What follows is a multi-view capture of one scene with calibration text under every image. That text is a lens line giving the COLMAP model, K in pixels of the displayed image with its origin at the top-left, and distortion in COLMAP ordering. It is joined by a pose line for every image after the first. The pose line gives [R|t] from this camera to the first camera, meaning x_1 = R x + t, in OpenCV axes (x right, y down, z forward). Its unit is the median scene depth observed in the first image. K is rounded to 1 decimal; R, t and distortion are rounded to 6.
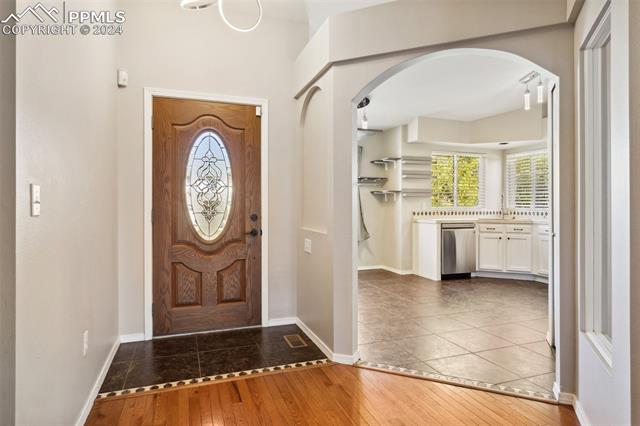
lens RADIAL K [[388.4, 0, 318.6], [0, 388.4, 207.6], [0, 0, 1]] dist [0.003795, 0.000232]
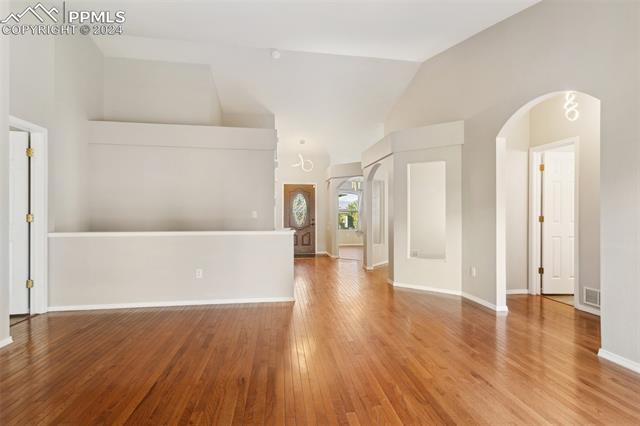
lens RADIAL K [[316.1, 0, 321.0], [0, 316.1, 214.6], [0, 0, 1]] dist [-0.003820, -0.000153]
pose [[0.979419, -0.002231, -0.201827, 0.434441], [0.000767, 0.999973, -0.007331, 0.003463], [0.201838, 0.007026, 0.979394, -1.571940]]
